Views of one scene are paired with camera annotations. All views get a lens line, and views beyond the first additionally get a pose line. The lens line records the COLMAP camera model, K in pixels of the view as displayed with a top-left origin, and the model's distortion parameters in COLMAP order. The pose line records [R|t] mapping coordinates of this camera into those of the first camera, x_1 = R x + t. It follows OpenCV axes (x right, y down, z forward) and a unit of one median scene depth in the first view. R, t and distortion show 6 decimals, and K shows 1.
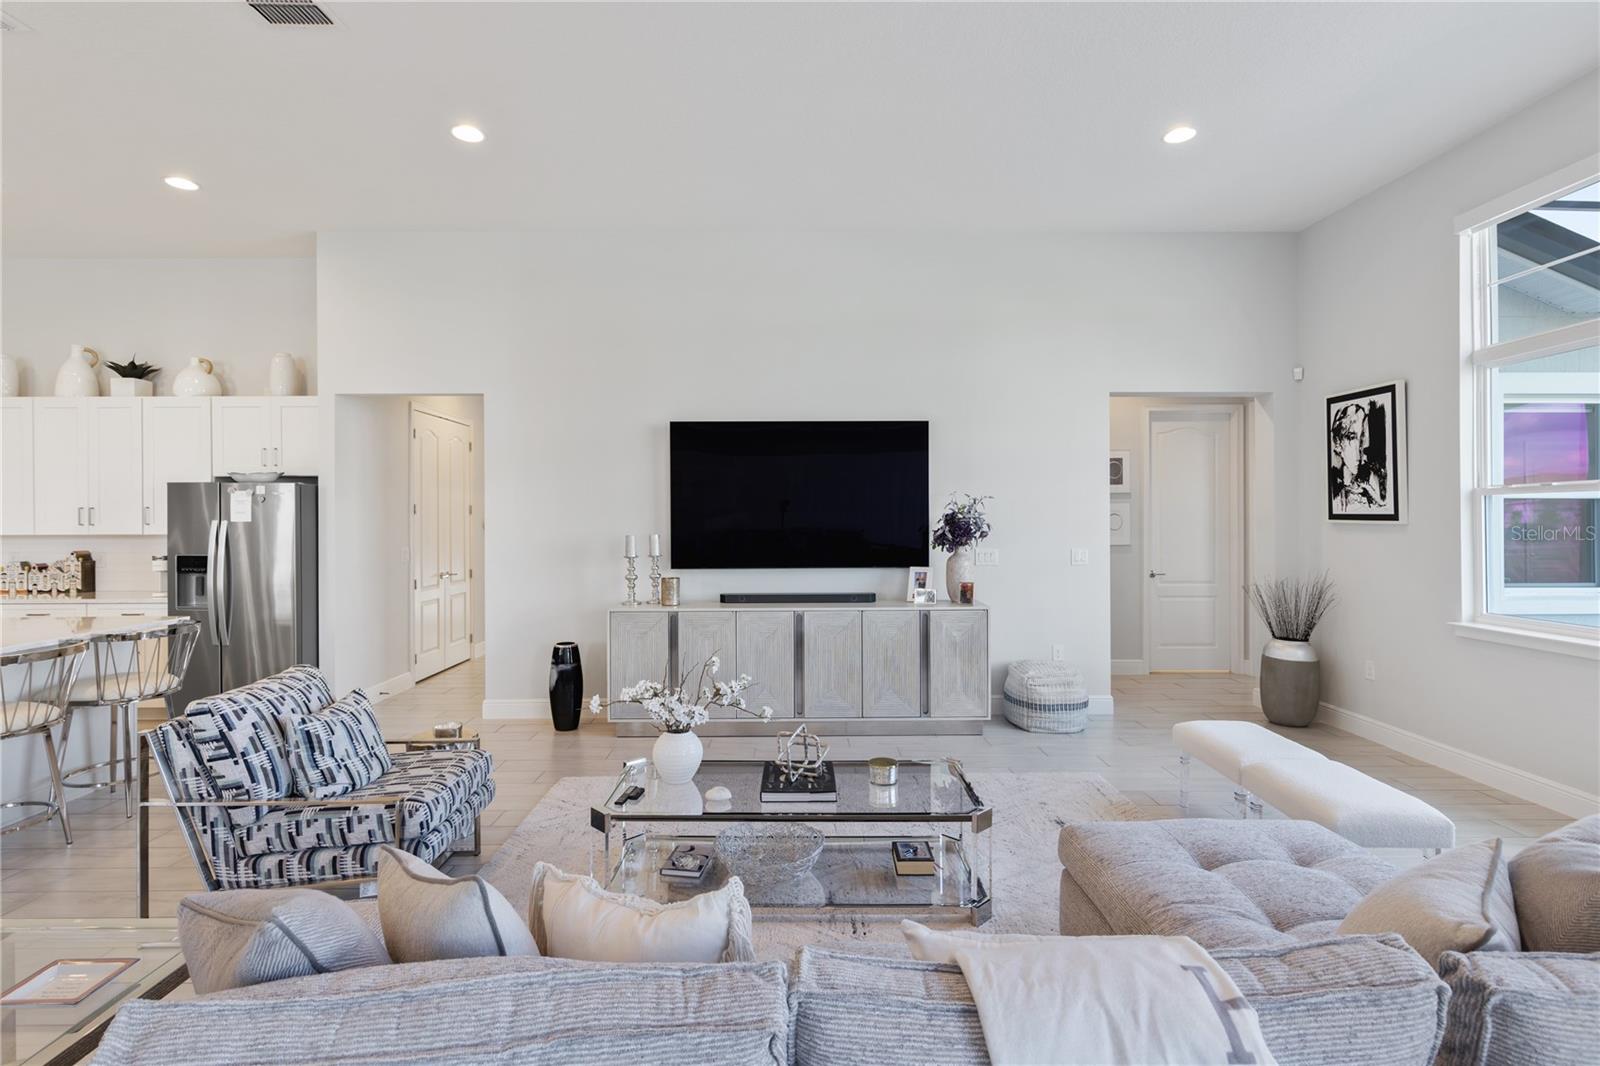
lens RADIAL K [[770.5, 0, 799.3], [0, 770.5, 517.2], [0, 0, 1]] dist [-0.004370, -0.000845]
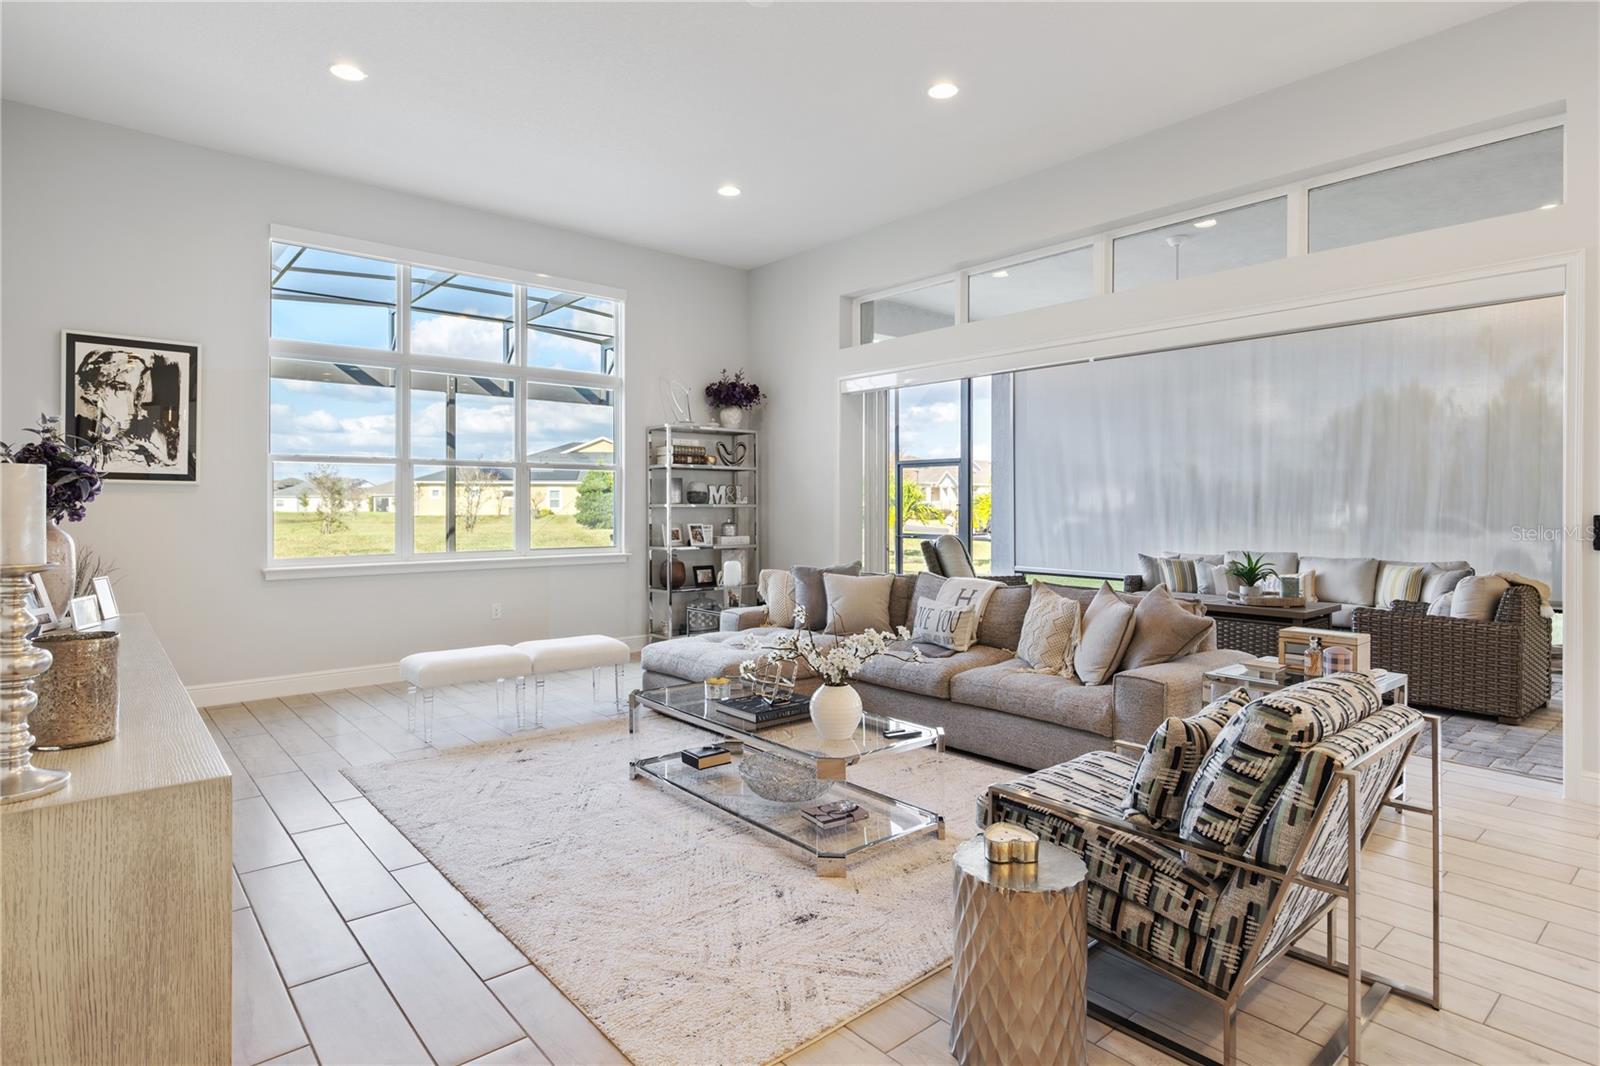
lens RADIAL K [[845.9, 0, 798.0], [0, 845.9, 508.3], [0, 0, 1]] dist [0.000131, -0.000381]
pose [[-0.643438, -0.000826, 0.765498, -0.556871], [-0.000252, 1.000000, 0.000867, 0.037210], [-0.765498, 0.000365, -0.643438, 1.029744]]
